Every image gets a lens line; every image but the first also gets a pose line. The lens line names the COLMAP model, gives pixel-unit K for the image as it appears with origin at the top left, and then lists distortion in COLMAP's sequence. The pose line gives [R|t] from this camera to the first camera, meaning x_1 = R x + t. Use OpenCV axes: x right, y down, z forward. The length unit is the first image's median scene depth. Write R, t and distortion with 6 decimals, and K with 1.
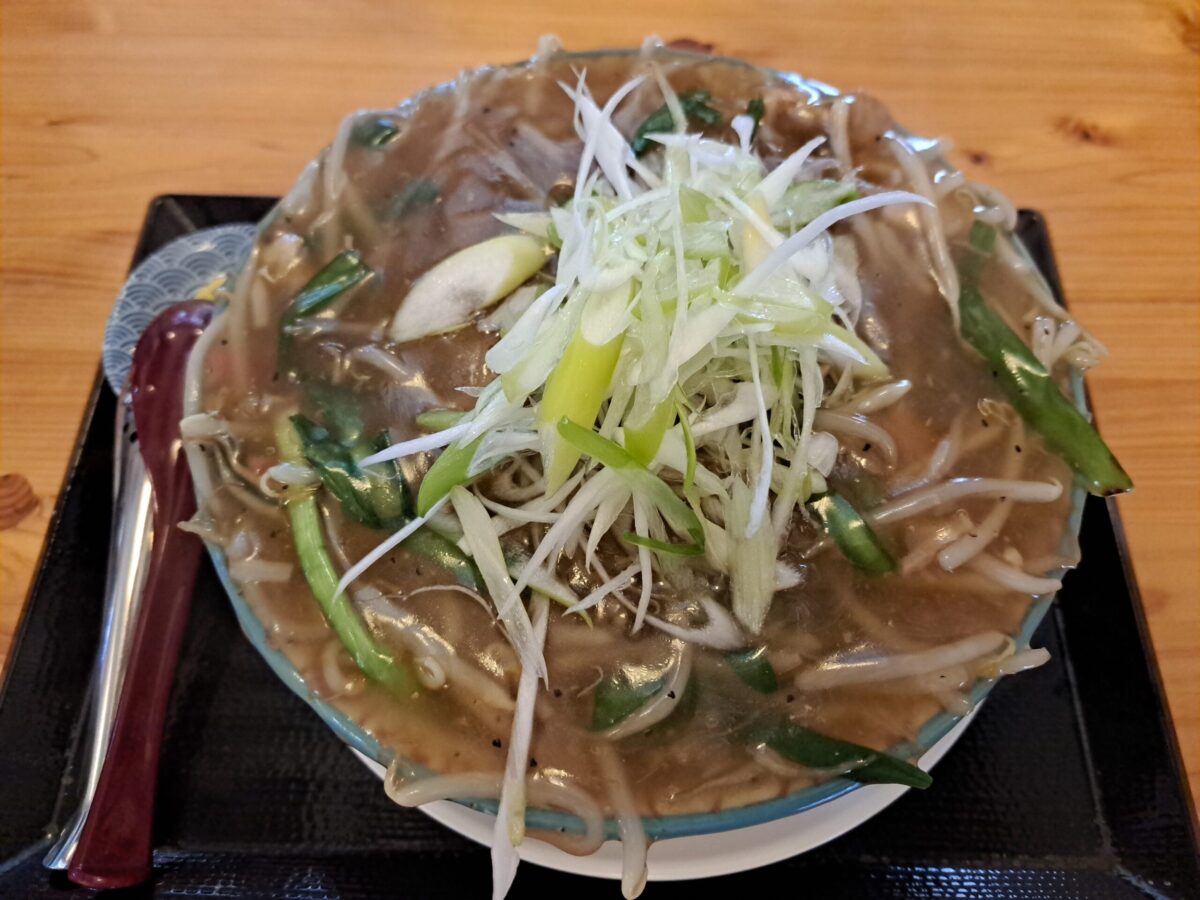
lens RADIAL K [[831.3, 0, 600.0], [0, 831.3, 450.0], [0, 0, 1]] dist [-0.001711, -0.000949]
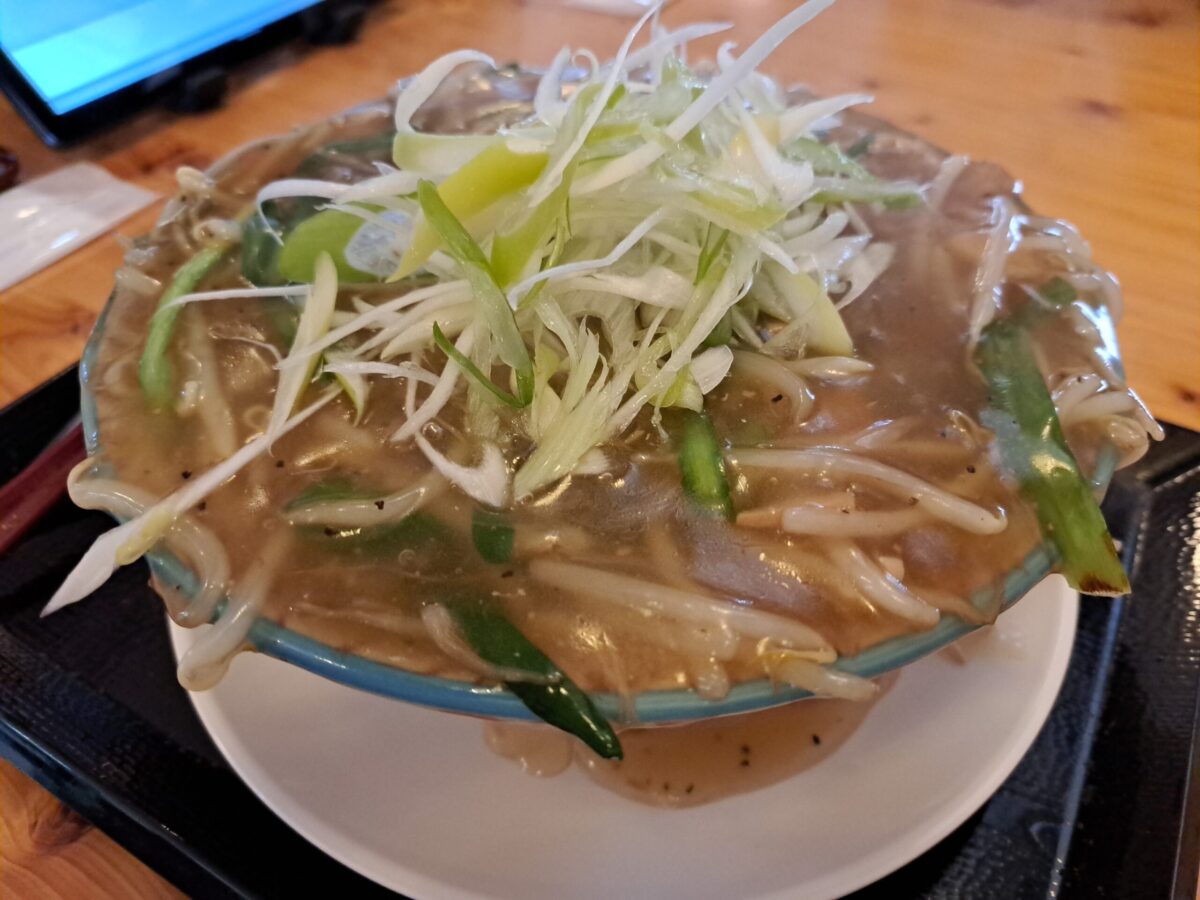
lens RADIAL K [[831.3, 0, 600.0], [0, 831.3, 450.0], [0, 0, 1]] dist [-0.001711, -0.000949]
pose [[0.880157, 0.345003, -0.326031, 0.492252], [-0.428139, 0.873589, -0.231387, 0.327549], [0.204987, 0.343244, 0.916605, 0.279215]]
